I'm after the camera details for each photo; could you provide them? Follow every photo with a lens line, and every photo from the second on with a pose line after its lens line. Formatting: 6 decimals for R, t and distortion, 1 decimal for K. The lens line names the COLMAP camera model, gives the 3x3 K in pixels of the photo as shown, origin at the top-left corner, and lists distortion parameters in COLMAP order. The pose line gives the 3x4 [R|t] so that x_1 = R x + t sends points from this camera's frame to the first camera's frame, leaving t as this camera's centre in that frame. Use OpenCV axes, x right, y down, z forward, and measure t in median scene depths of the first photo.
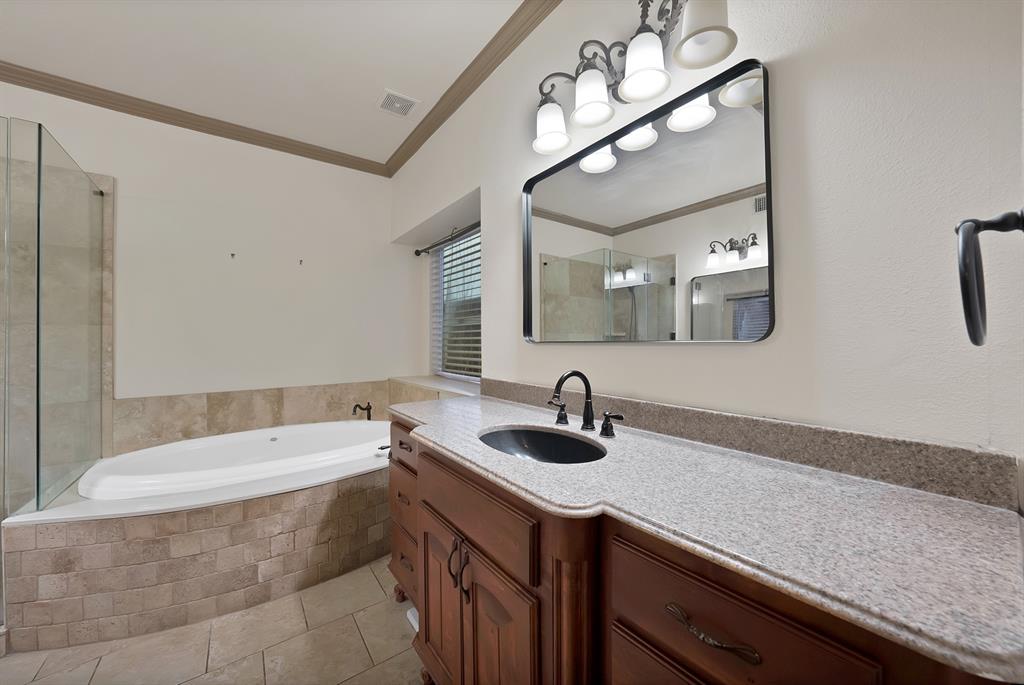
lens RADIAL K [[370.9, 0, 515.1], [0, 370.9, 335.2], [0, 0, 1]] dist [-0.027344, 0.005647]
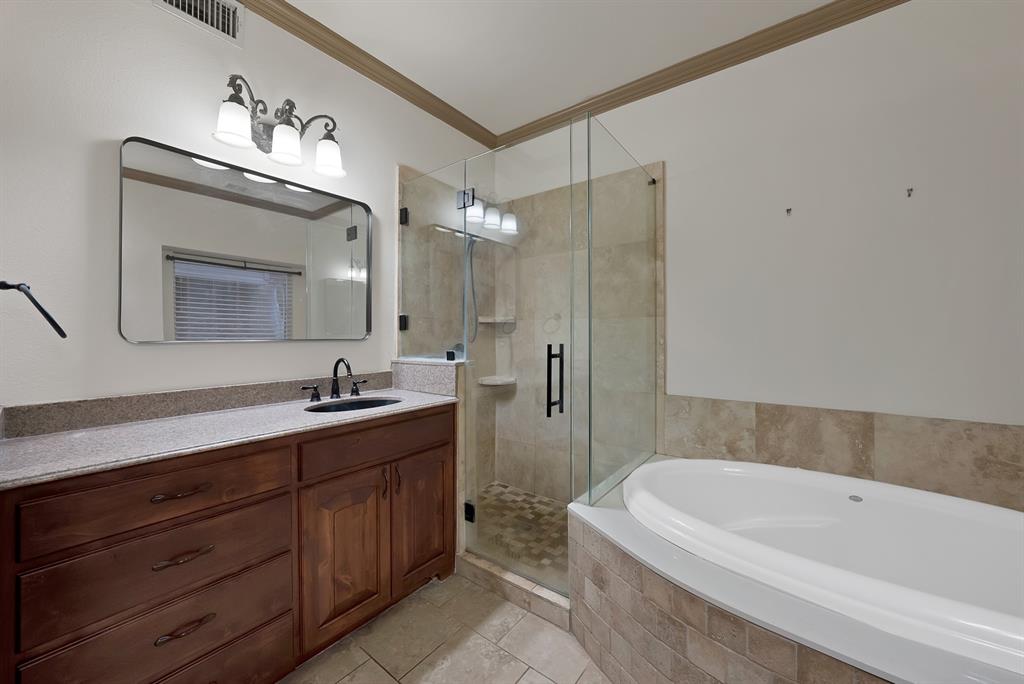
lens RADIAL K [[370.9, 0, 515.1], [0, 370.9, 334.7], [0, 0, 1]] dist [-0.027344, 0.005647]
pose [[0.256045, 0.010978, -0.966602, -0.274400], [0.012582, 0.999813, 0.014688, 0.001137], [0.966583, -0.015922, 0.255859, 0.371416]]
